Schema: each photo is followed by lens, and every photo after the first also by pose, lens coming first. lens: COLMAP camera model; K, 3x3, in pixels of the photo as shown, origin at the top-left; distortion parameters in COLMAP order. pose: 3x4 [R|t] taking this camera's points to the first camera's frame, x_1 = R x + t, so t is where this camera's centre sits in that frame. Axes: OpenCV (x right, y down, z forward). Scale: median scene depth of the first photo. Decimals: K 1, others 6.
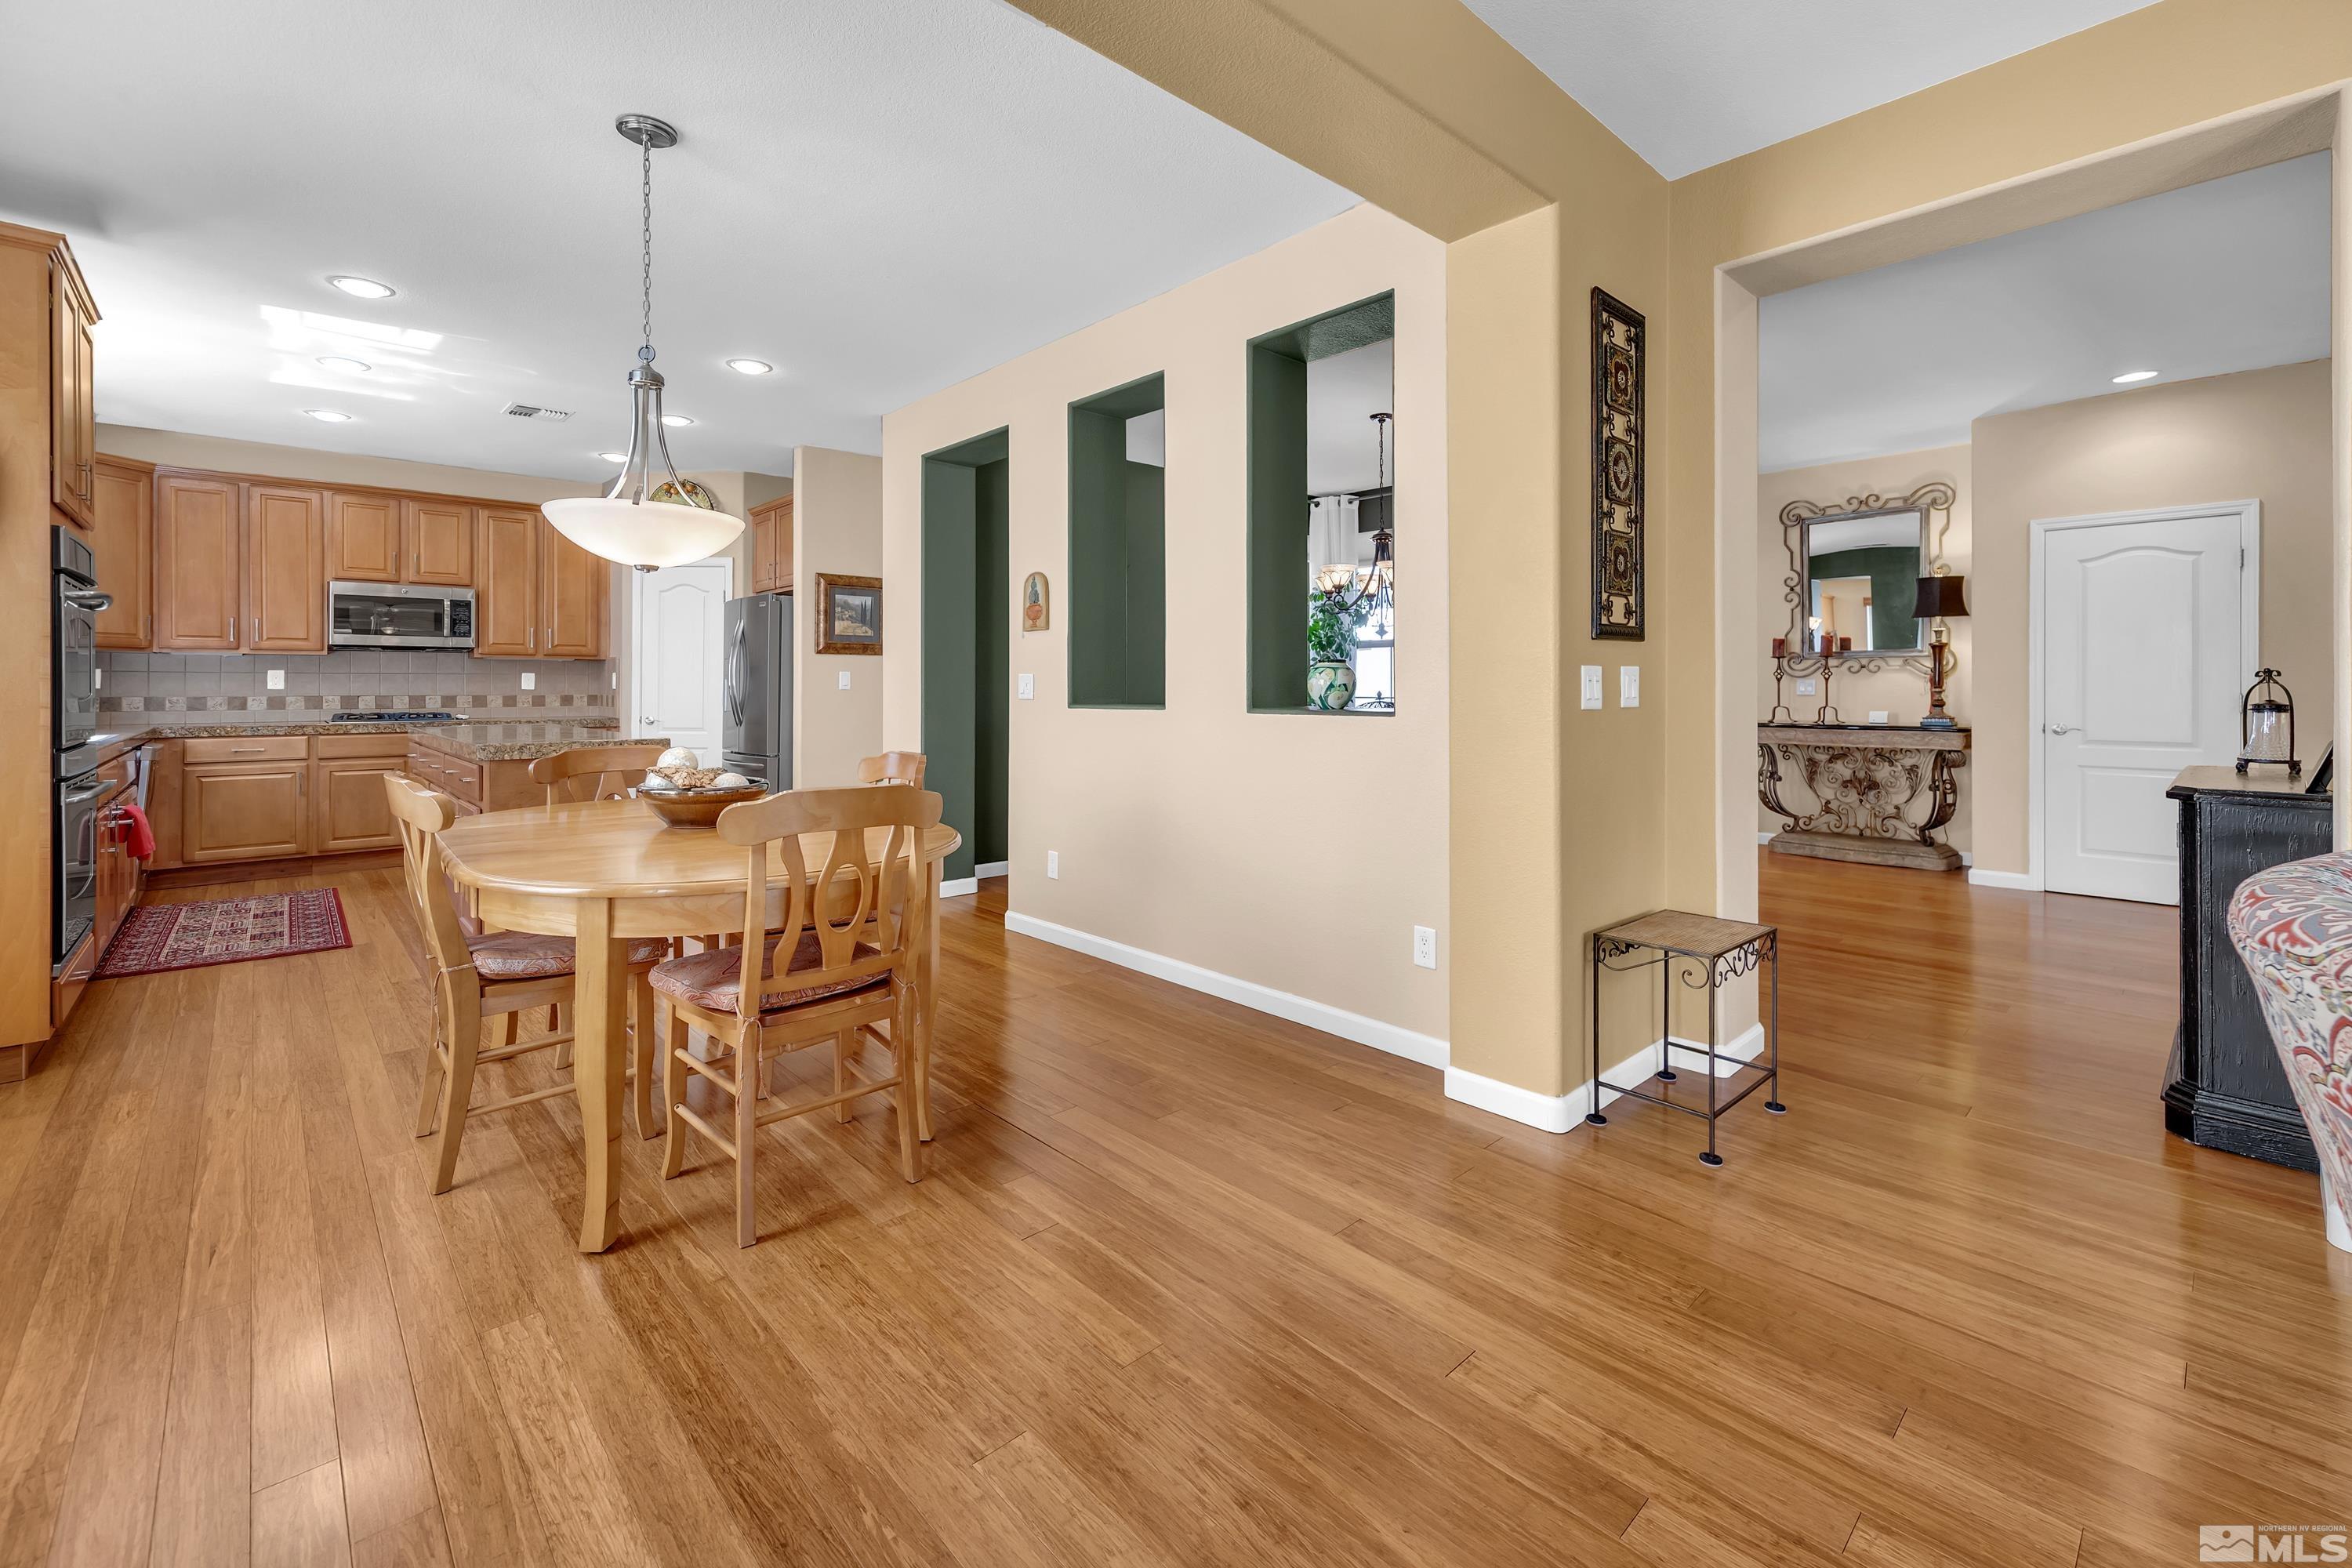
lens RADIAL K [[978.5, 0, 1212.0], [0, 978.5, 687.1], [0, 0, 1]] dist [0.009253, -0.000028]
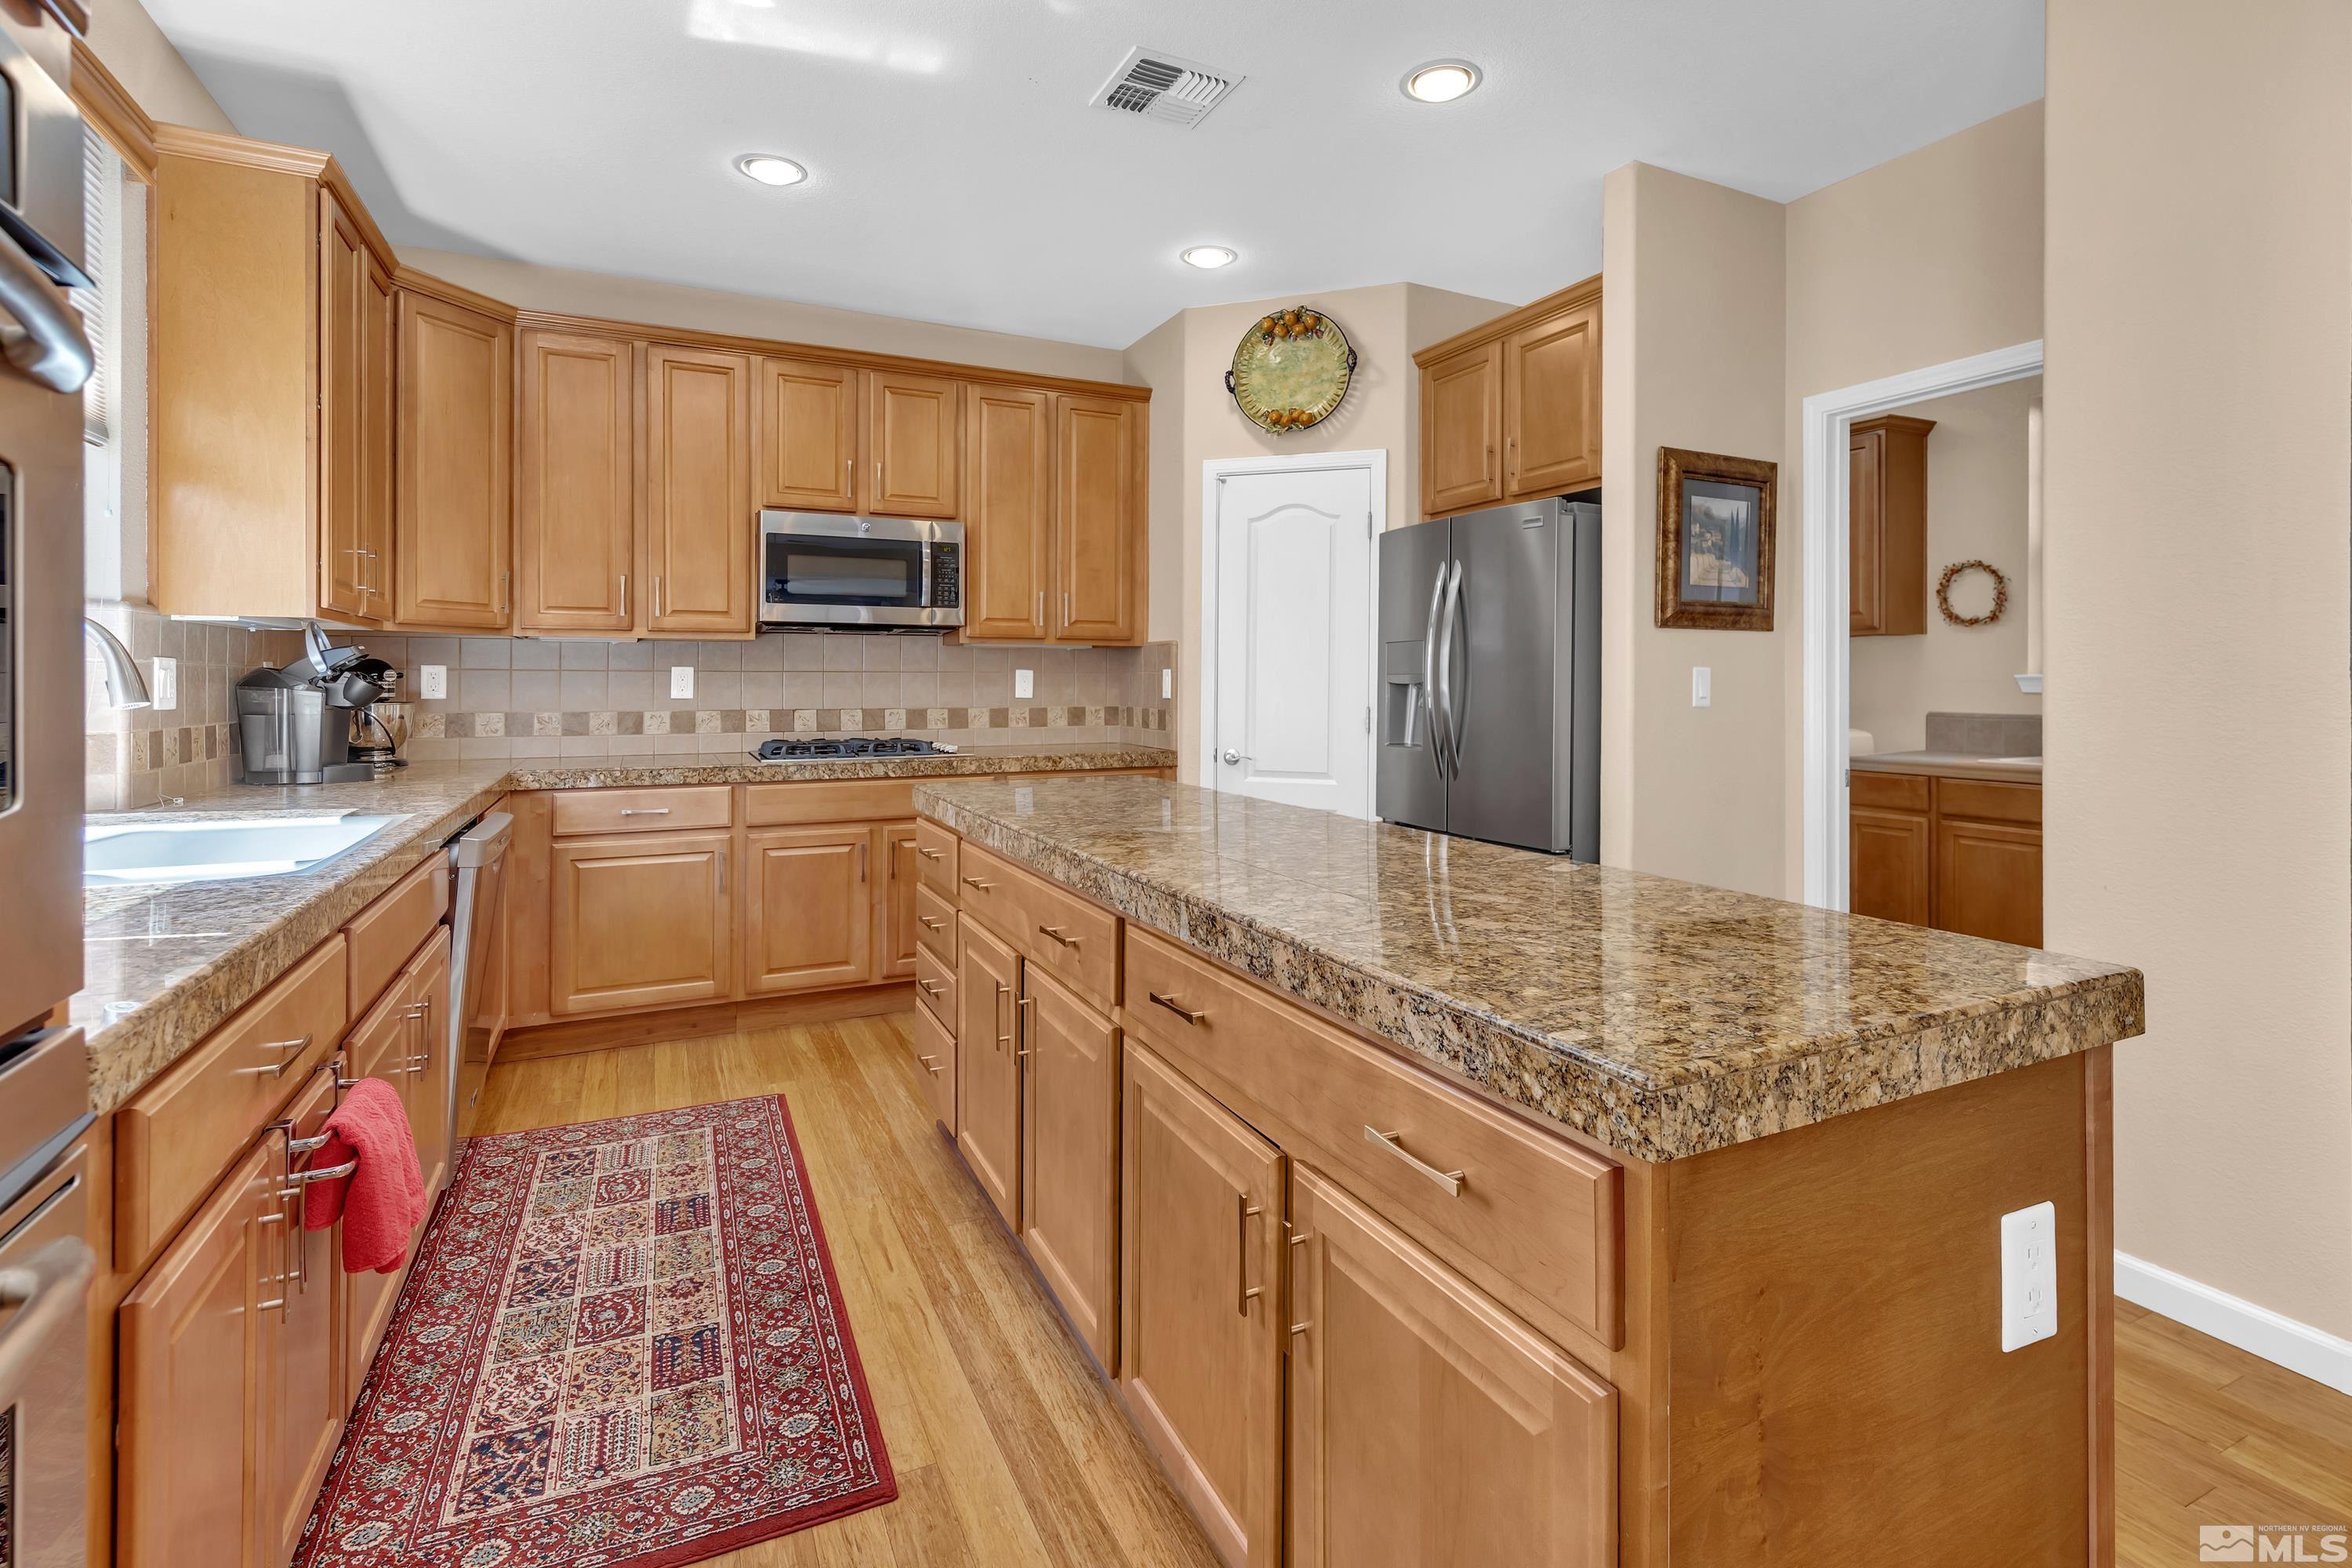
lens RADIAL K [[1042.0, 0, 1195.7], [0, 1042.0, 678.6], [0, 0, 1]] dist [0.005689, 0.000094]
pose [[0.959775, 0.001451, -0.280767, -0.481099], [-0.001798, 0.999998, -0.000980, -0.010116], [0.280765, 0.001446, 0.959776, 0.489427]]
